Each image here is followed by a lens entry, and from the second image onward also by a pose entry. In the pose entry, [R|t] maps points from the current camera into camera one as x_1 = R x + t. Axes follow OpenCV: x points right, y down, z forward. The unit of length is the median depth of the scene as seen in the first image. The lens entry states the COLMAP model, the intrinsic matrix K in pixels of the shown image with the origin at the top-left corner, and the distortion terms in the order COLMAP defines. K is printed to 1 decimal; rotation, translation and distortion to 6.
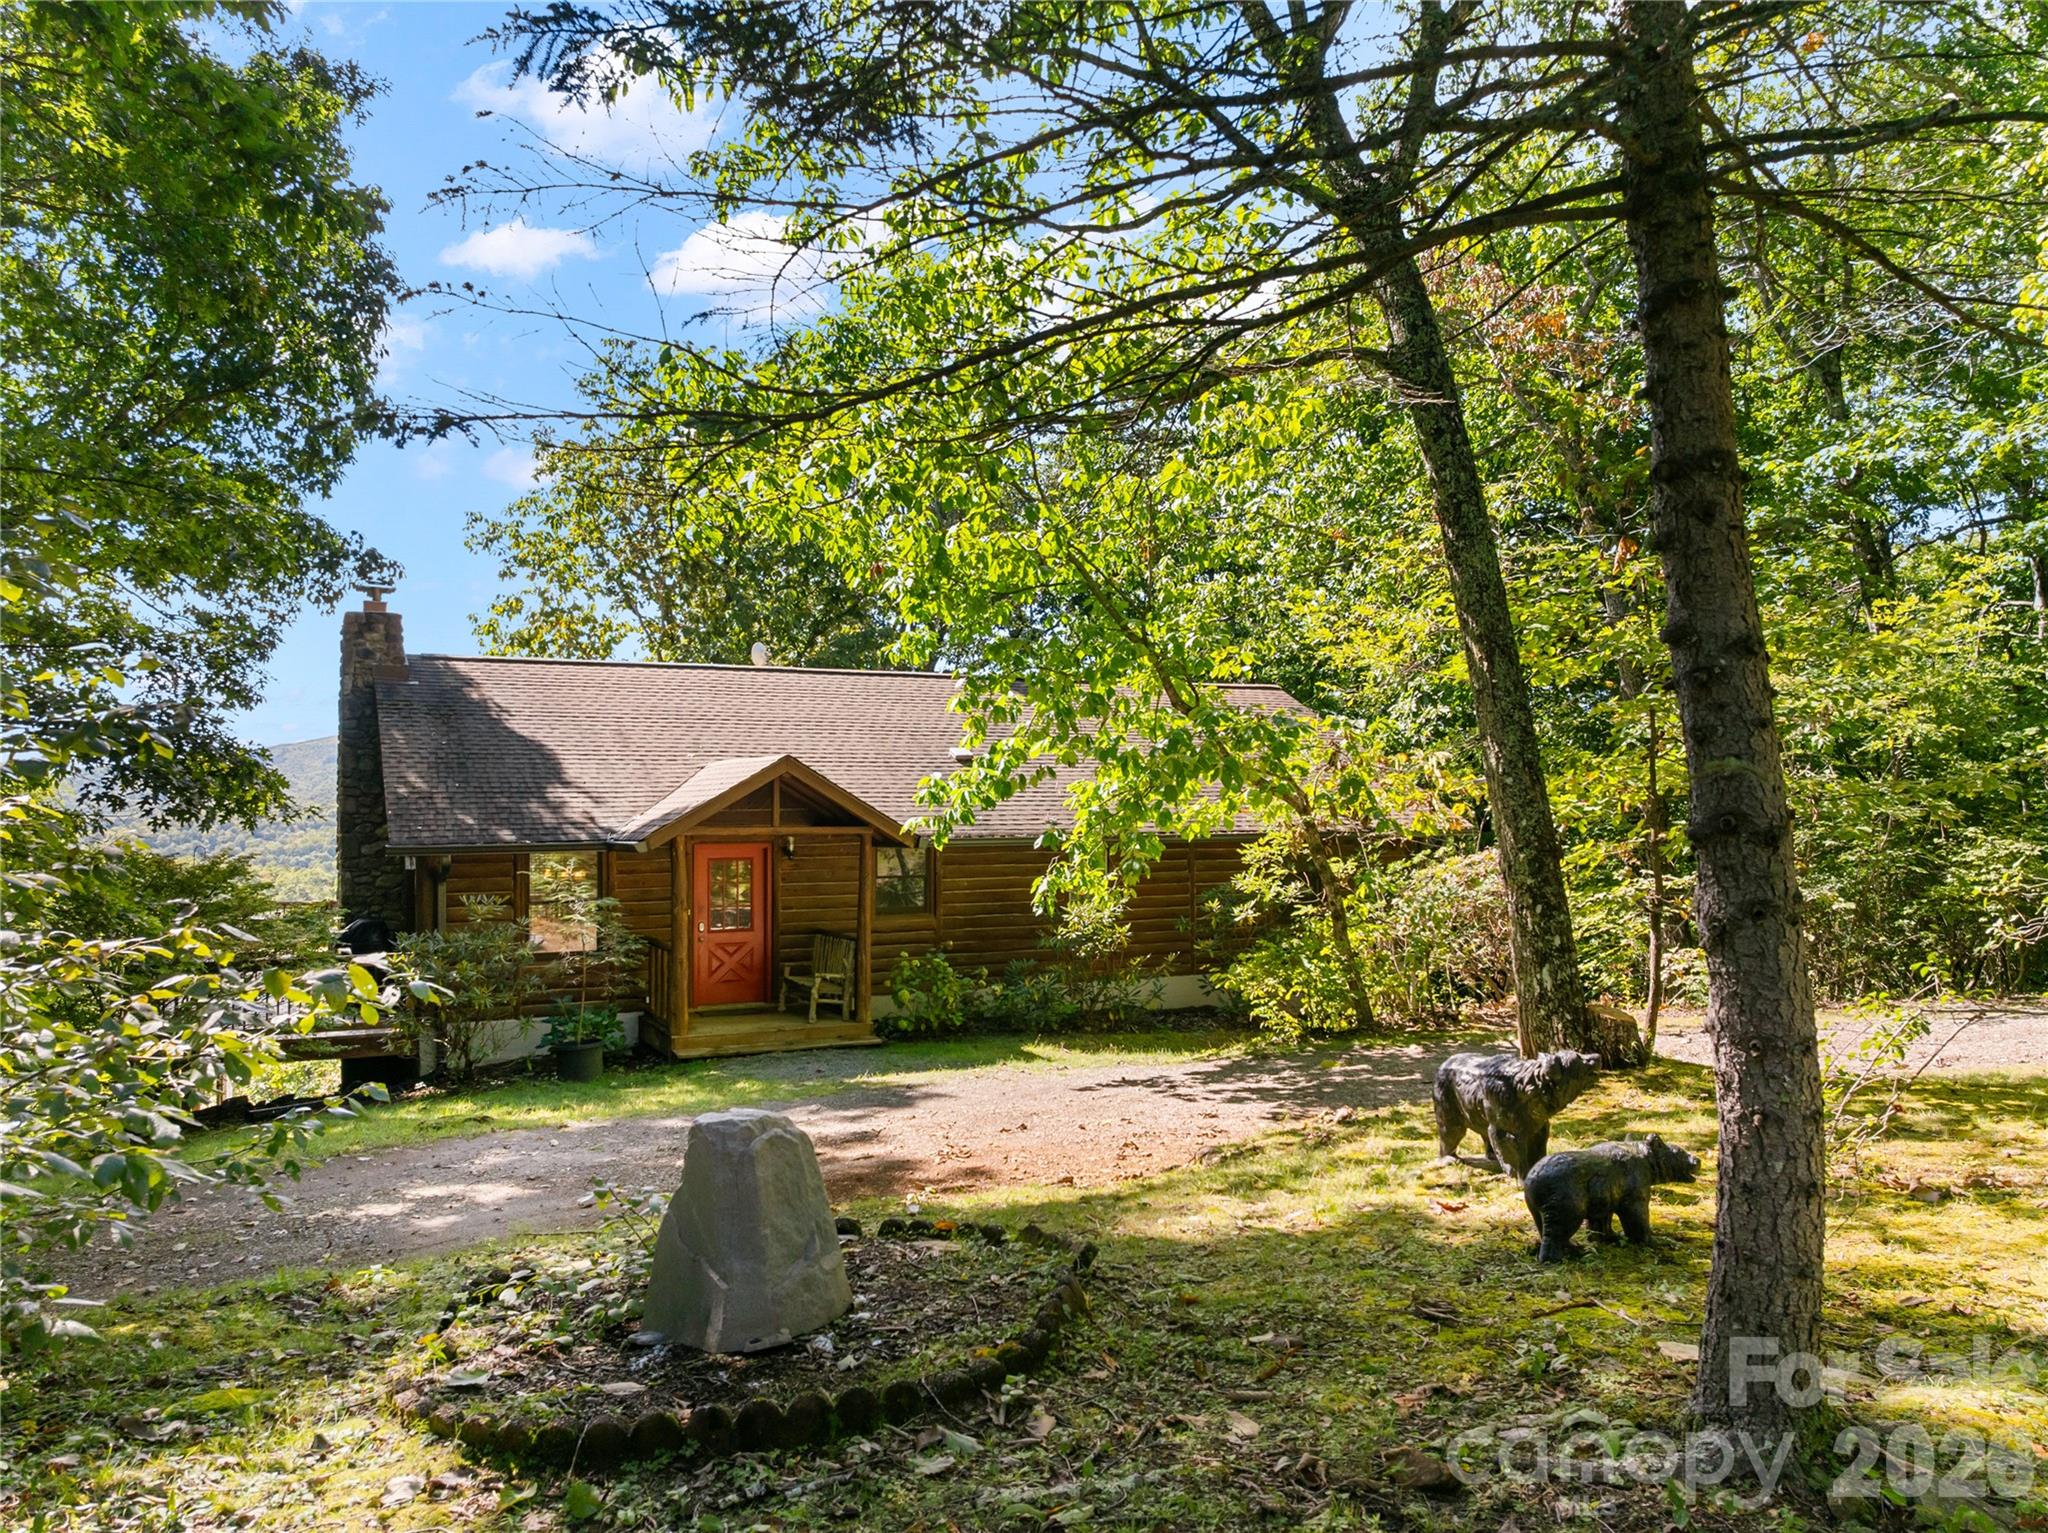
lens RADIAL K [[1445.3, 0, 1024.0], [0, 1445.3, 766.5], [0, 0, 1]] dist [-0.043947, -0.001182]
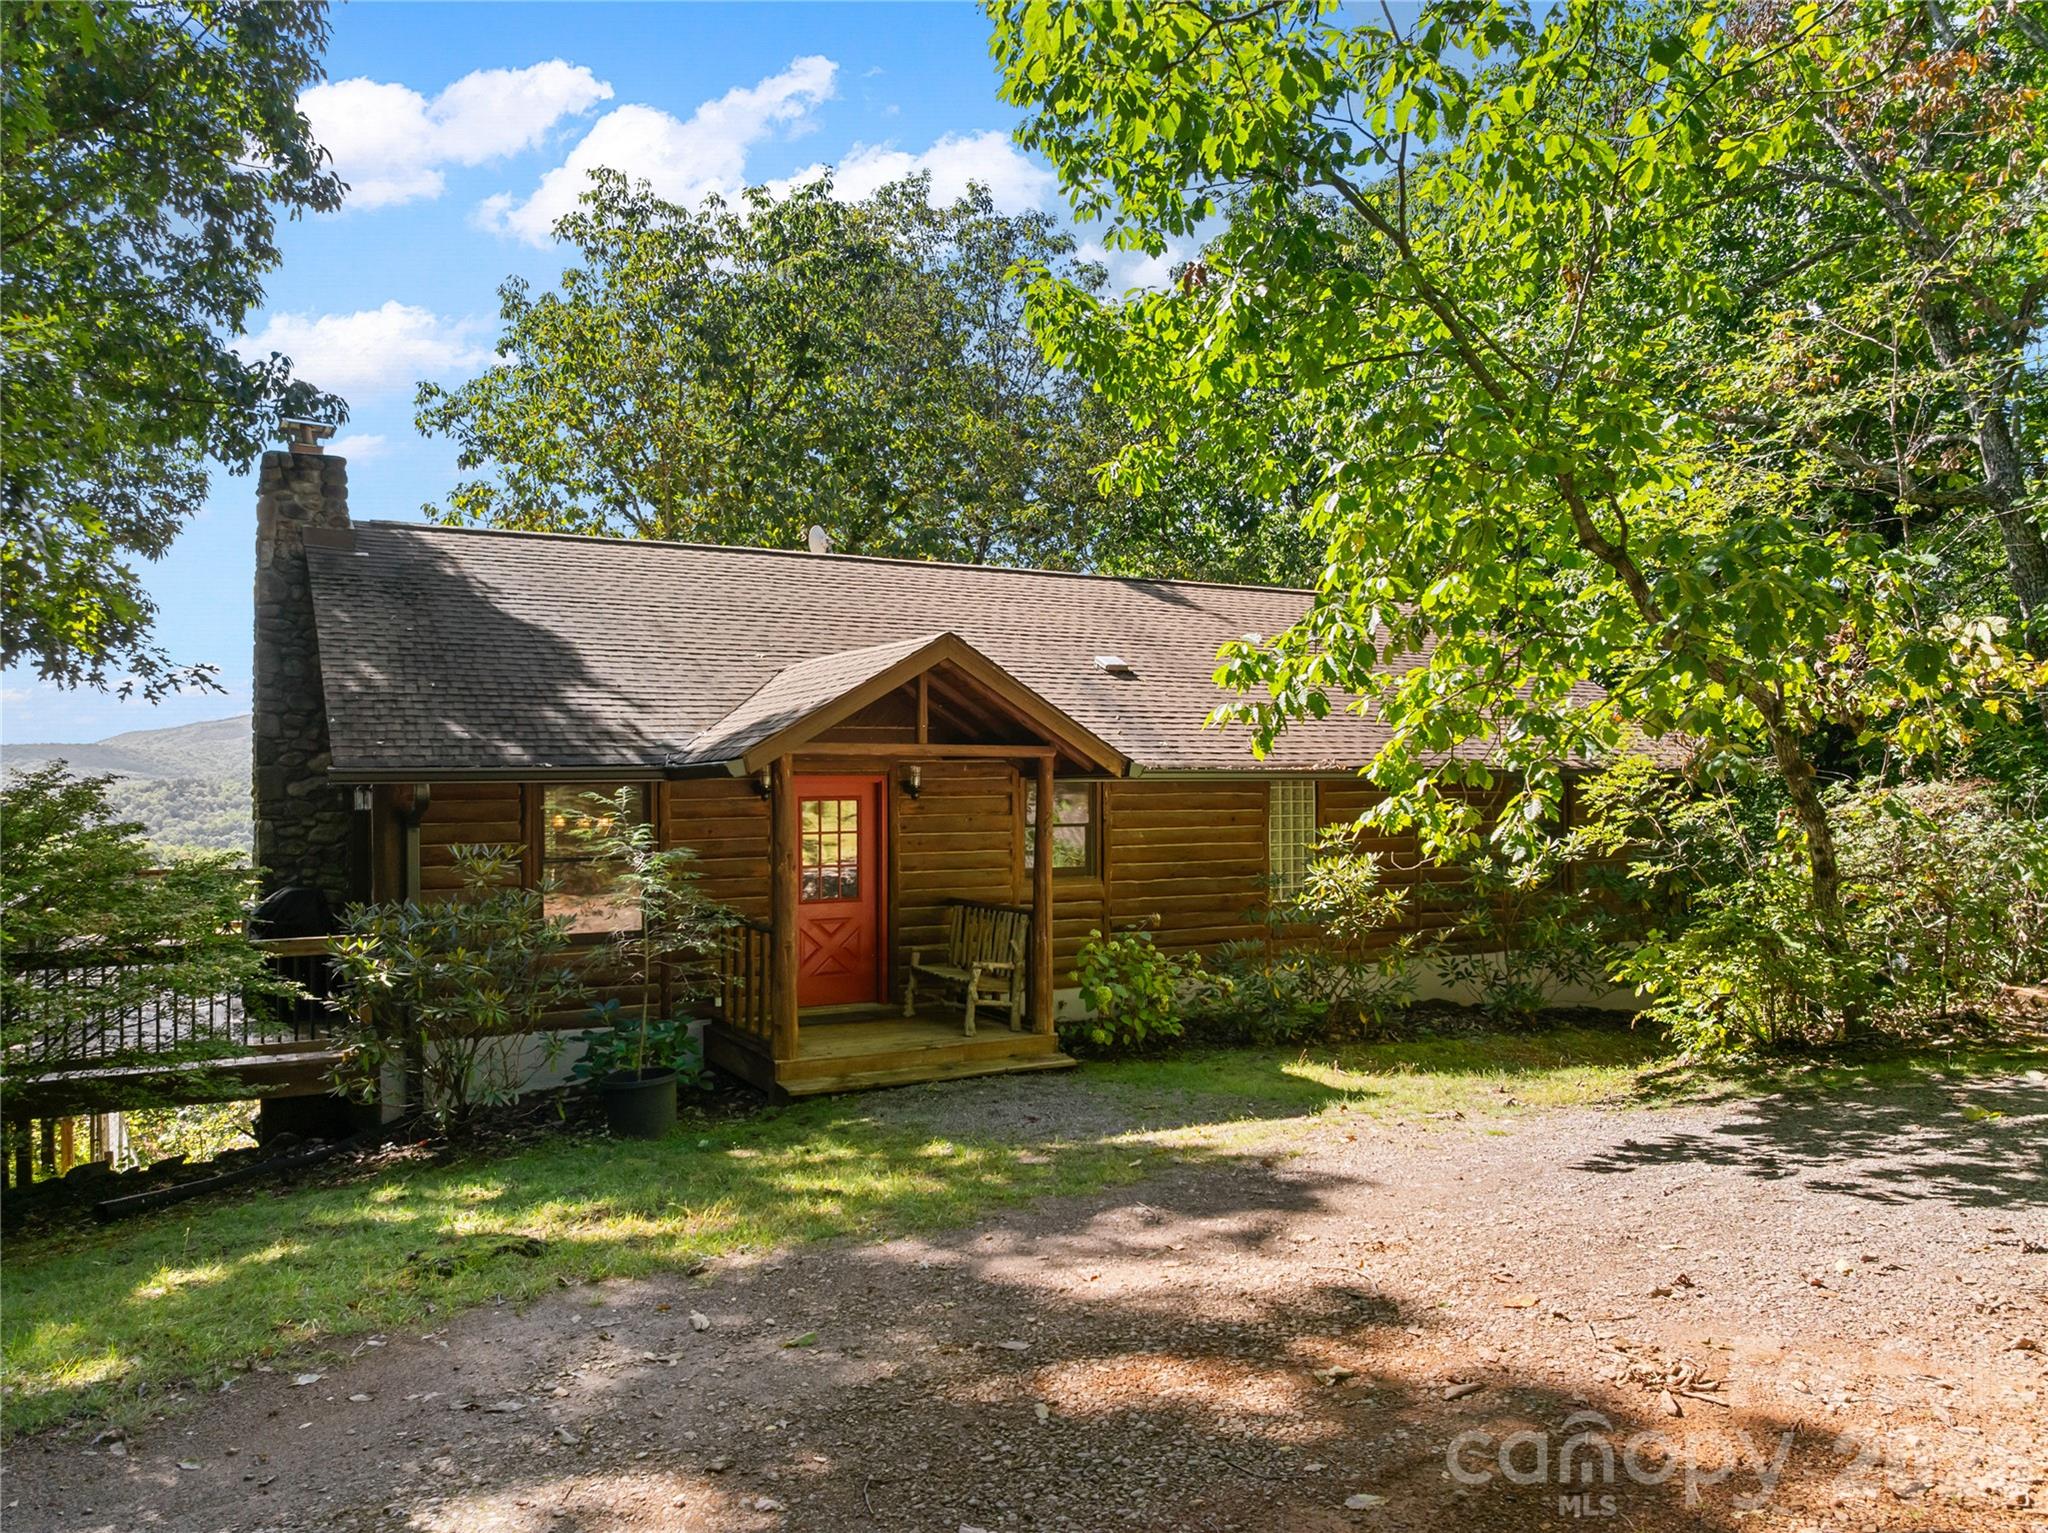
lens RADIAL K [[1452.1, 0, 1024.0], [0, 1452.1, 766.5], [0, 0, 1]] dist [-0.065071, 0.043751]
pose [[0.999009, 0.001660, 0.044472, -0.146512], [-0.002342, 0.999881, 0.015277, 0.039871], [-0.044441, -0.015366, 0.998894, 0.310598]]
